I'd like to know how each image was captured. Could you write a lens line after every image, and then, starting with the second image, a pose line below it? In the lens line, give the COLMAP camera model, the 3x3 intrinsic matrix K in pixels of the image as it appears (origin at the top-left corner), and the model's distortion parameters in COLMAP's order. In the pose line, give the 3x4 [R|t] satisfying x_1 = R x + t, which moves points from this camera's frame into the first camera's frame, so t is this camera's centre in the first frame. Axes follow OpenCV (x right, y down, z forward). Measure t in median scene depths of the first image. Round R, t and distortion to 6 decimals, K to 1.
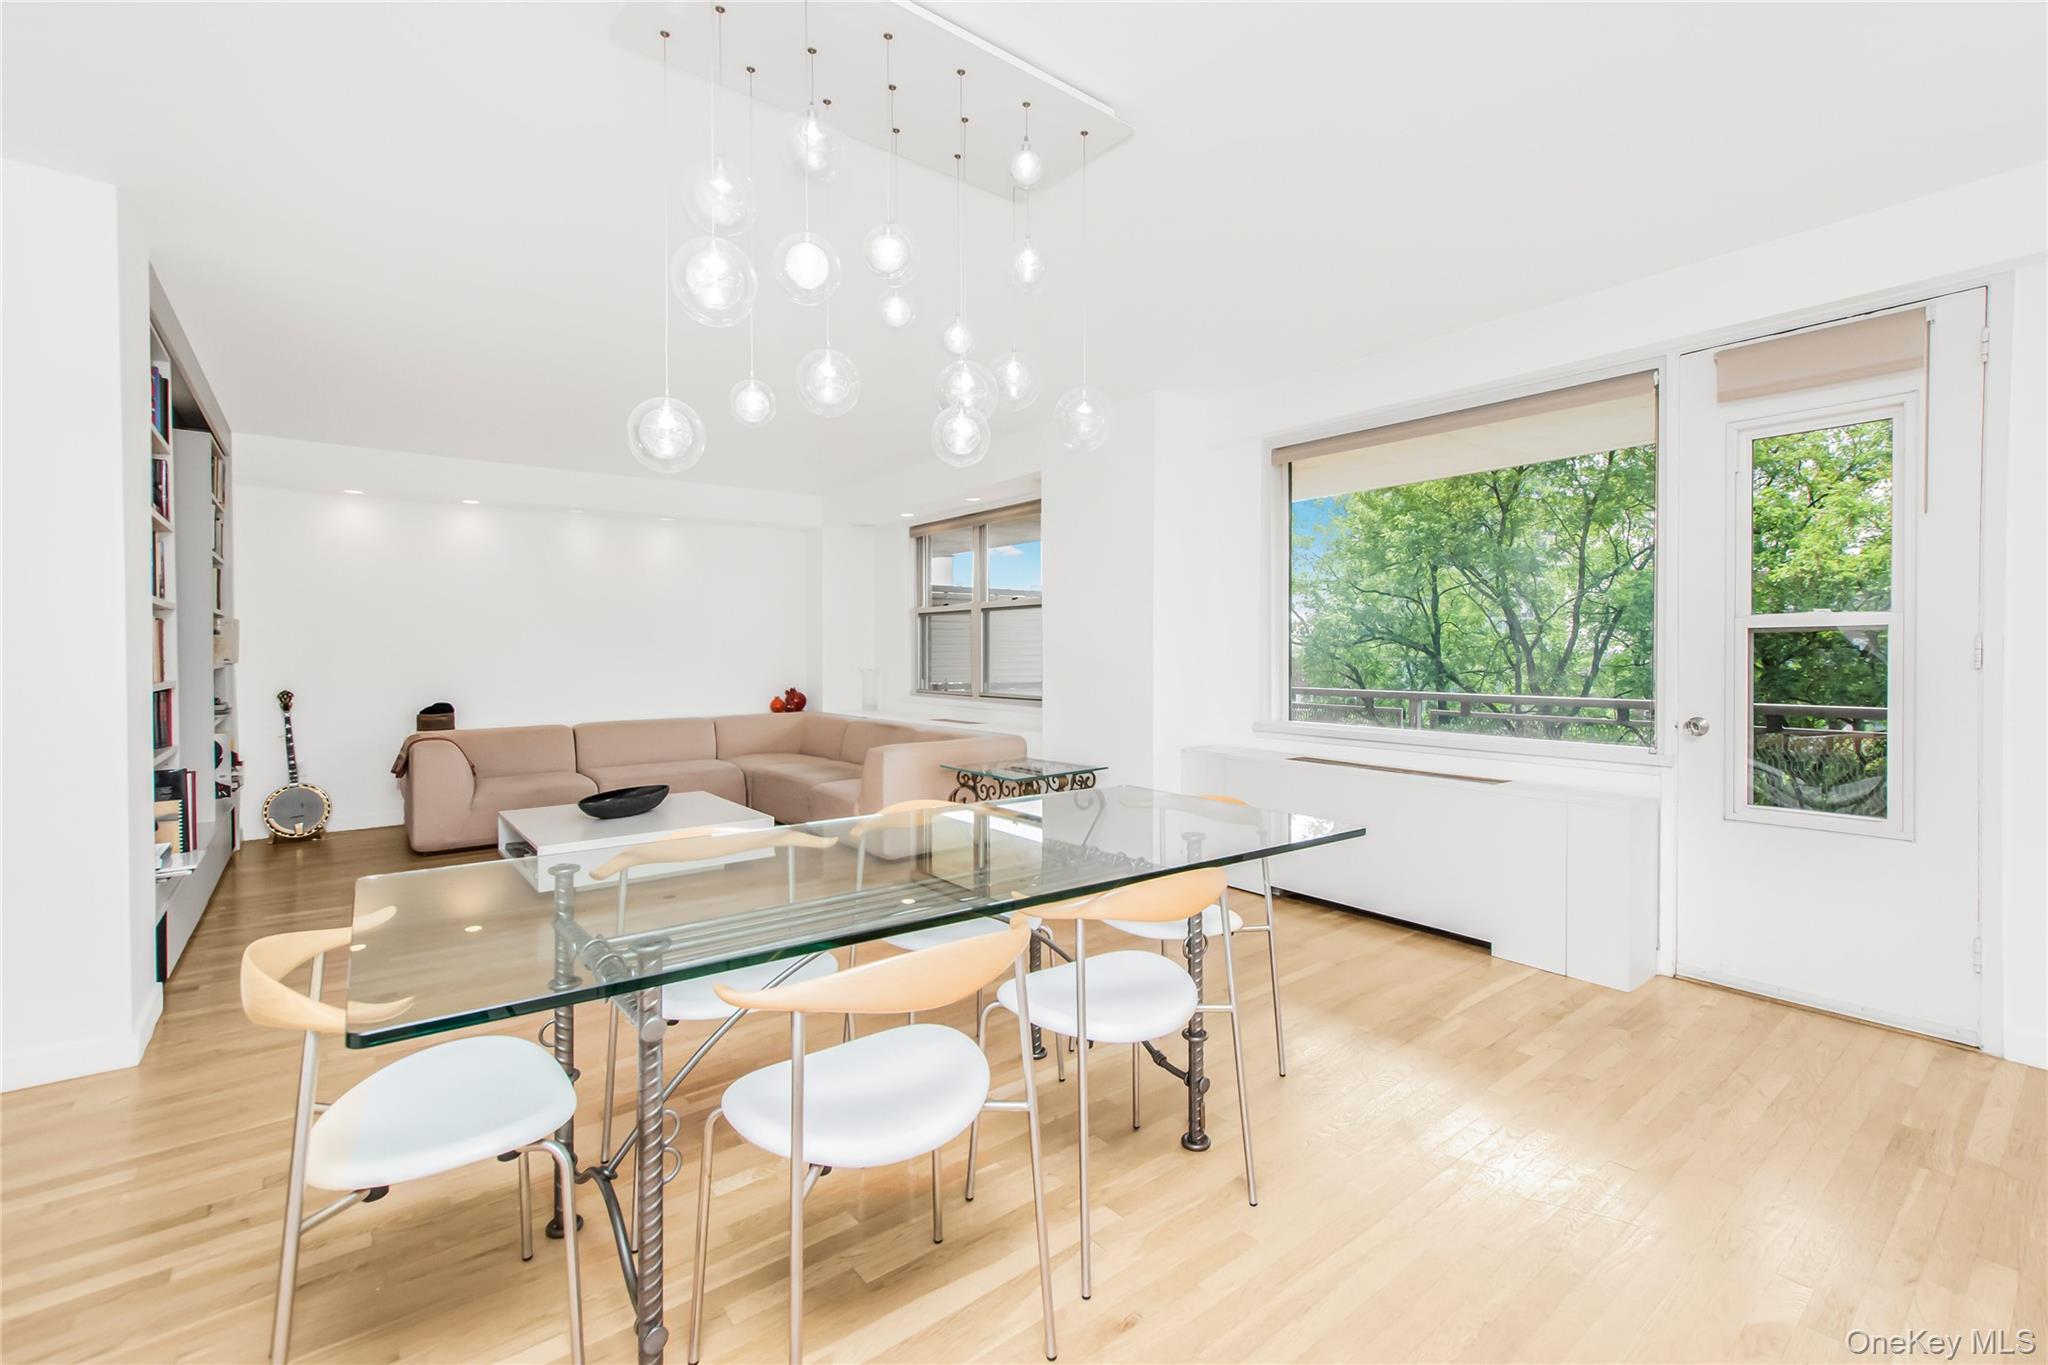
lens RADIAL K [[903.6, 0, 1024.0], [0, 903.6, 682.5], [0, 0, 1]] dist [0.030143, 0.000118]
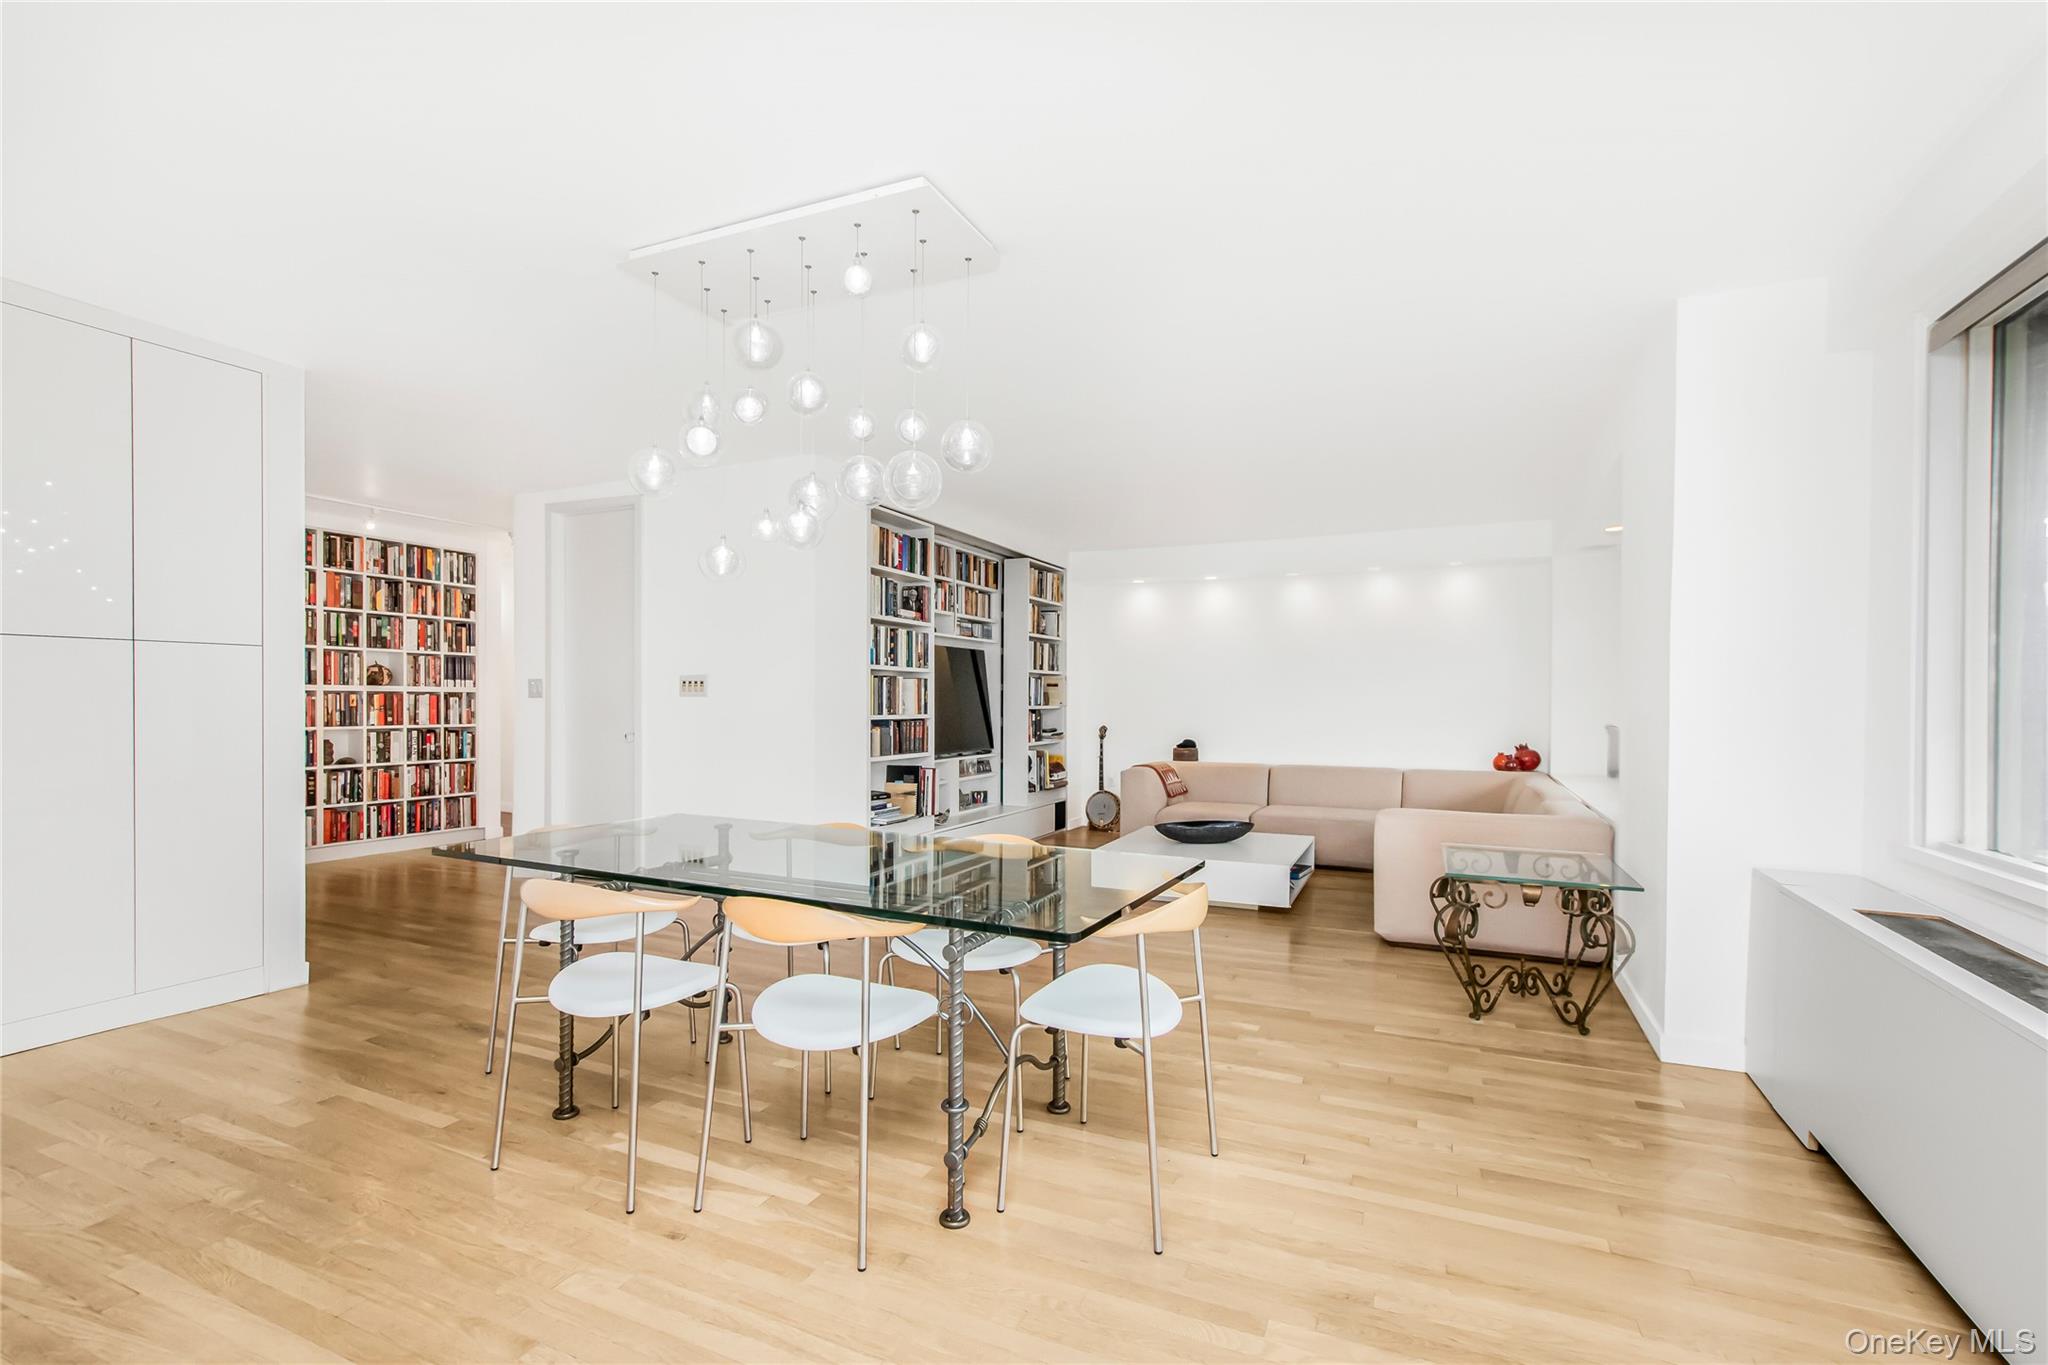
lens RADIAL K [[906.1, 0, 1030.1], [0, 906.1, 705.5], [0, 0, 1]] dist [0.001150, 0.000138]
pose [[0.472980, 0.013391, -0.880971, 0.592683], [-0.038573, 0.999241, -0.005521, -0.015637], [0.880228, 0.036594, 0.473138, 0.345656]]
